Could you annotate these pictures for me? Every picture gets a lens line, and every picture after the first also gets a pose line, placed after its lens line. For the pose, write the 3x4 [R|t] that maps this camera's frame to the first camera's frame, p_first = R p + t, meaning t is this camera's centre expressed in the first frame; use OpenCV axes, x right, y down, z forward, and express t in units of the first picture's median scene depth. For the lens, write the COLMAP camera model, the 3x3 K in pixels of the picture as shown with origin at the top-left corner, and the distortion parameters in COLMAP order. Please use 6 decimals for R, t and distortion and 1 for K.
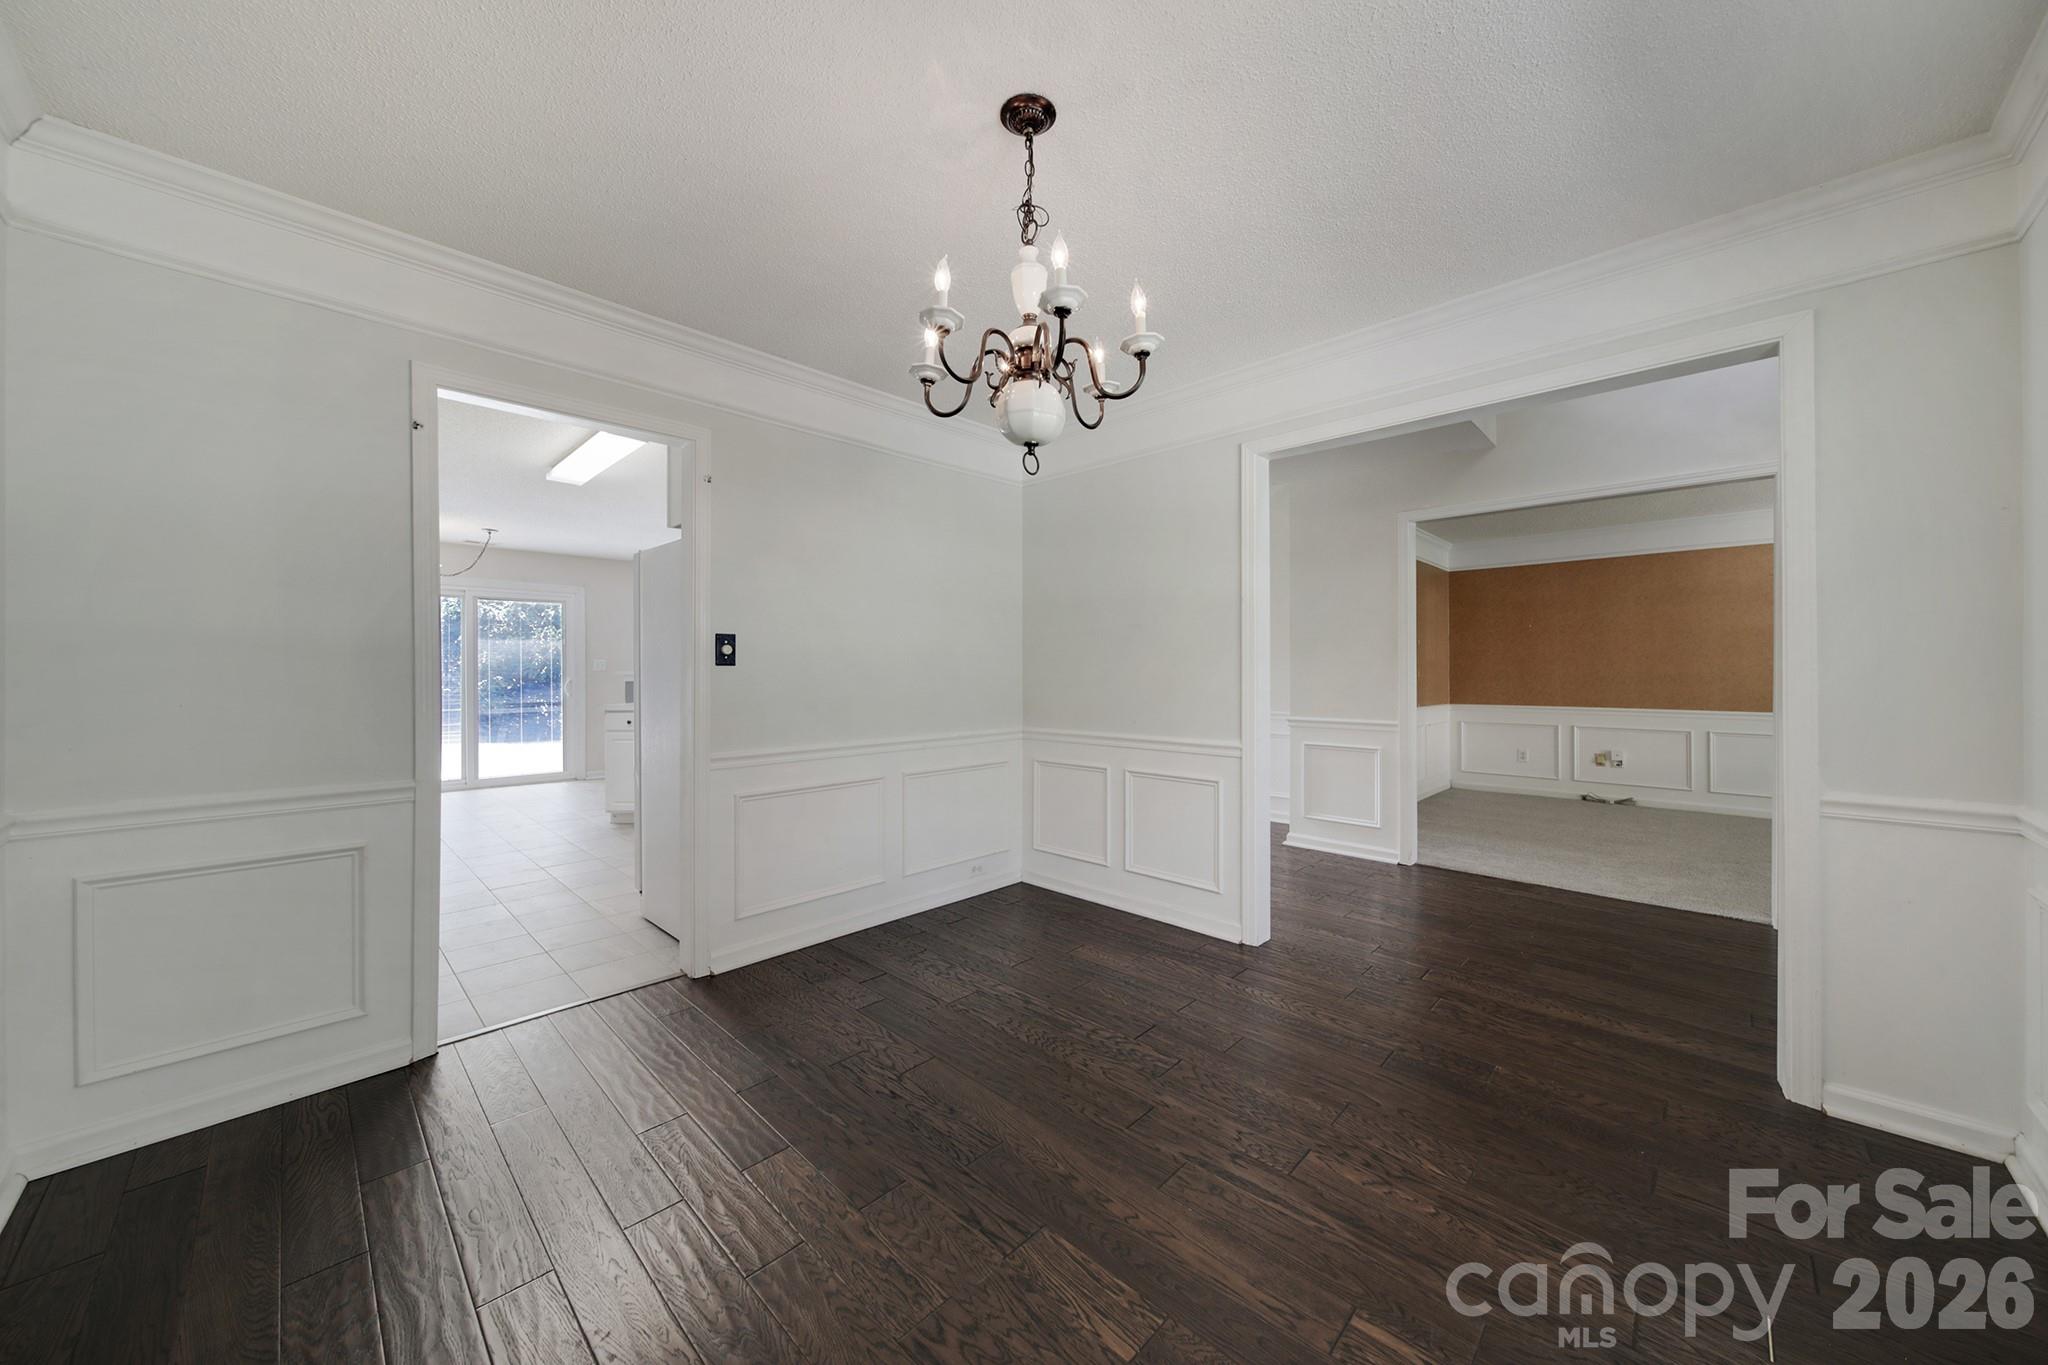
lens RADIAL K [[718.9, 0, 1031.6], [0, 718.9, 672.6], [0, 0, 1]] dist [-0.005716, 0.000274]
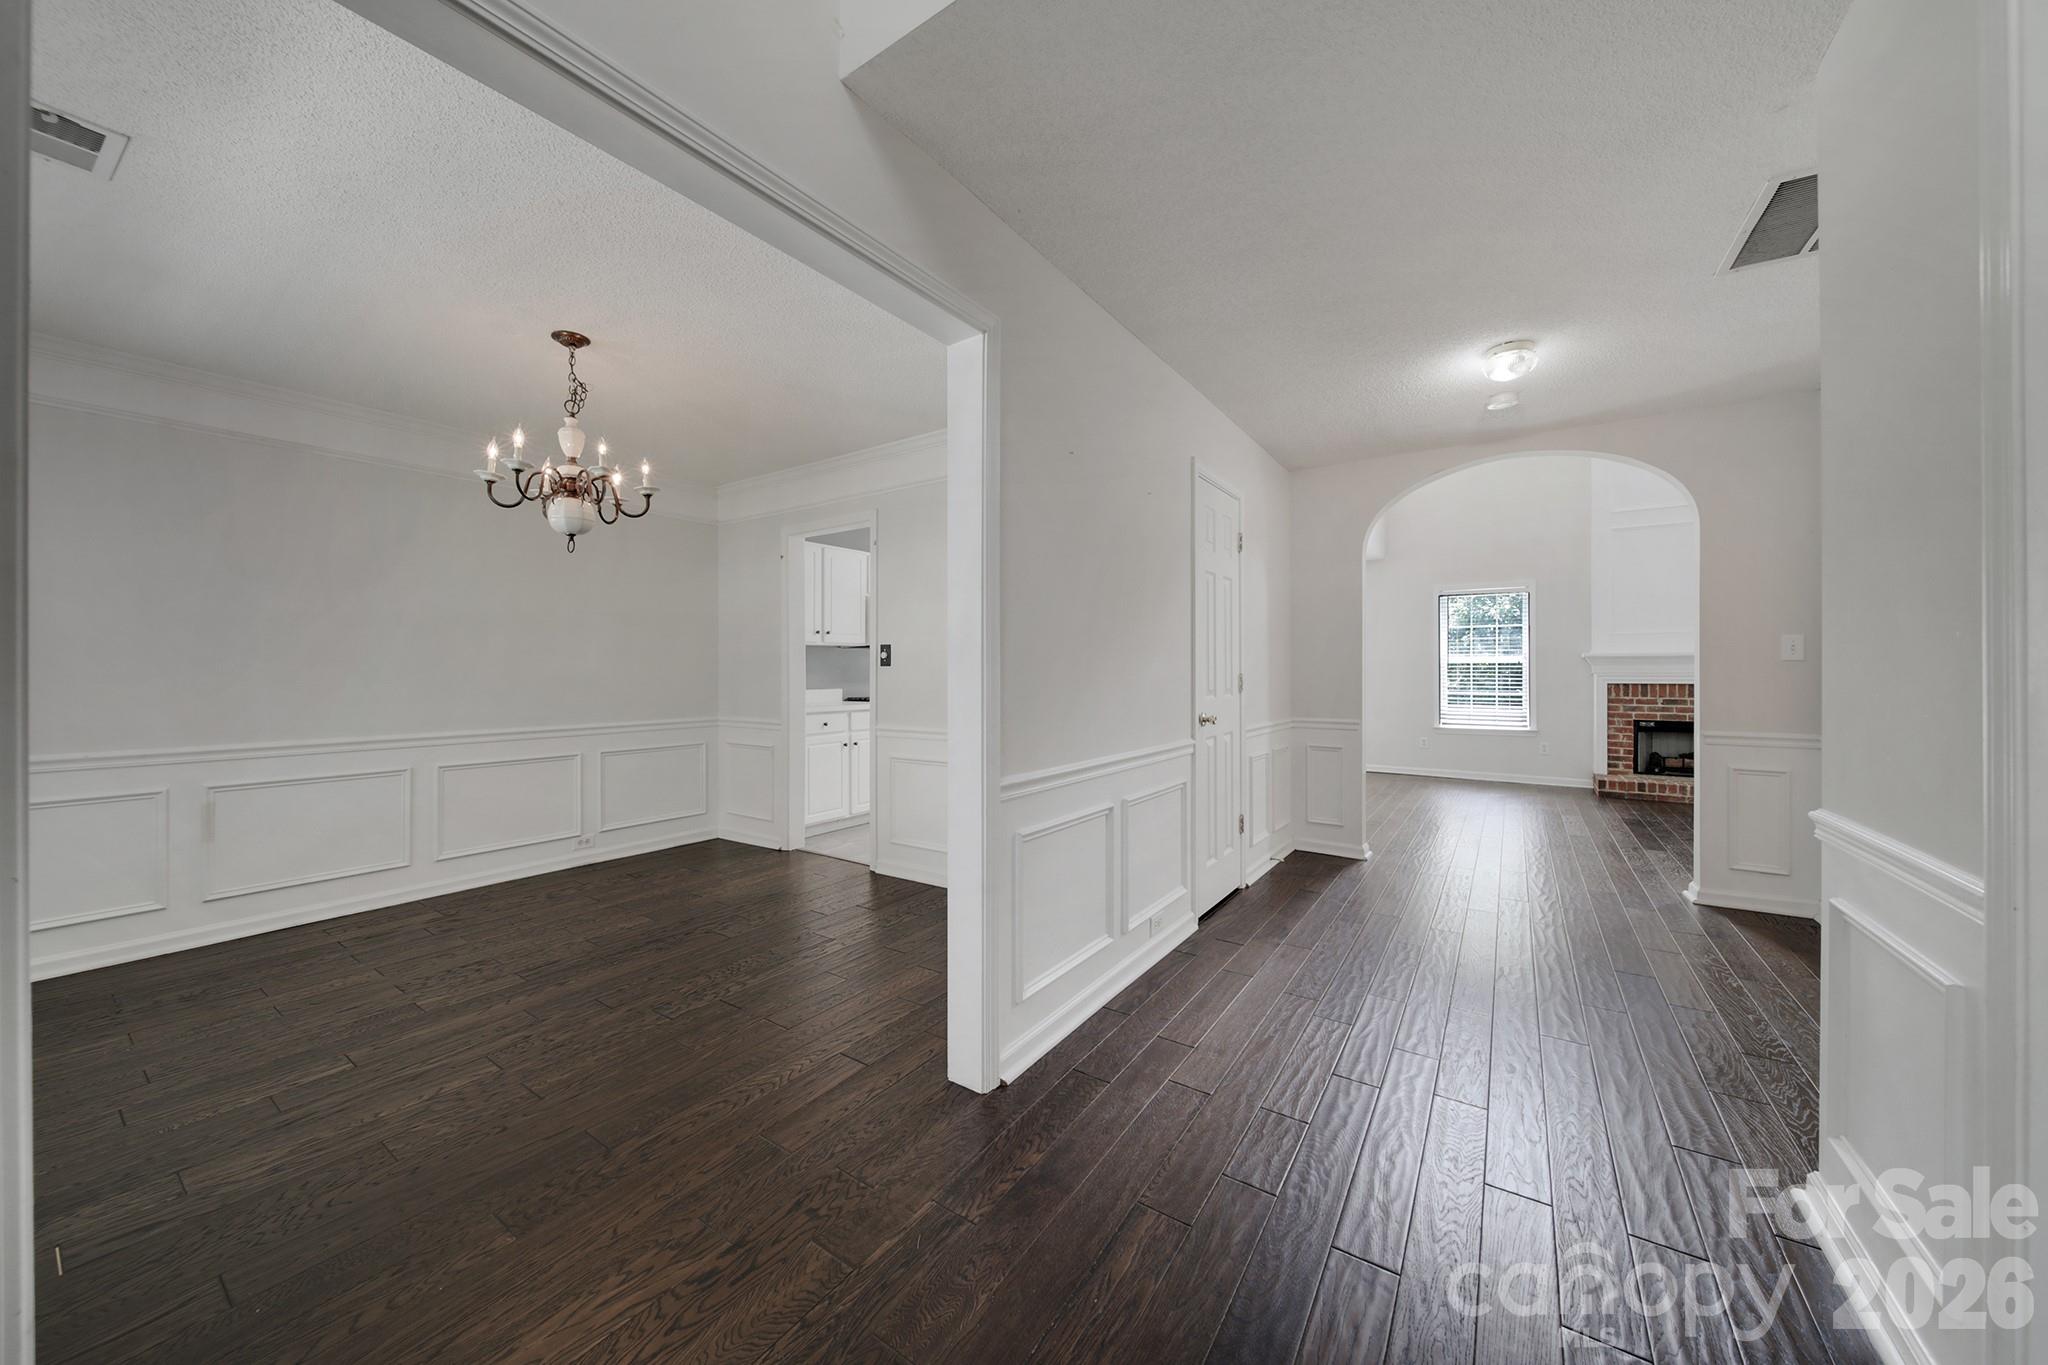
lens RADIAL K [[718.9, 0, 1025.2], [0, 718.9, 669.3], [0, 0, 1]] dist [-0.005716, 0.000274]
pose [[0.167473, -0.000205, -0.985877, 1.652978], [0.000220, 1.000000, -0.000171, -0.005737], [0.985877, -0.000188, 0.167473, 1.597184]]
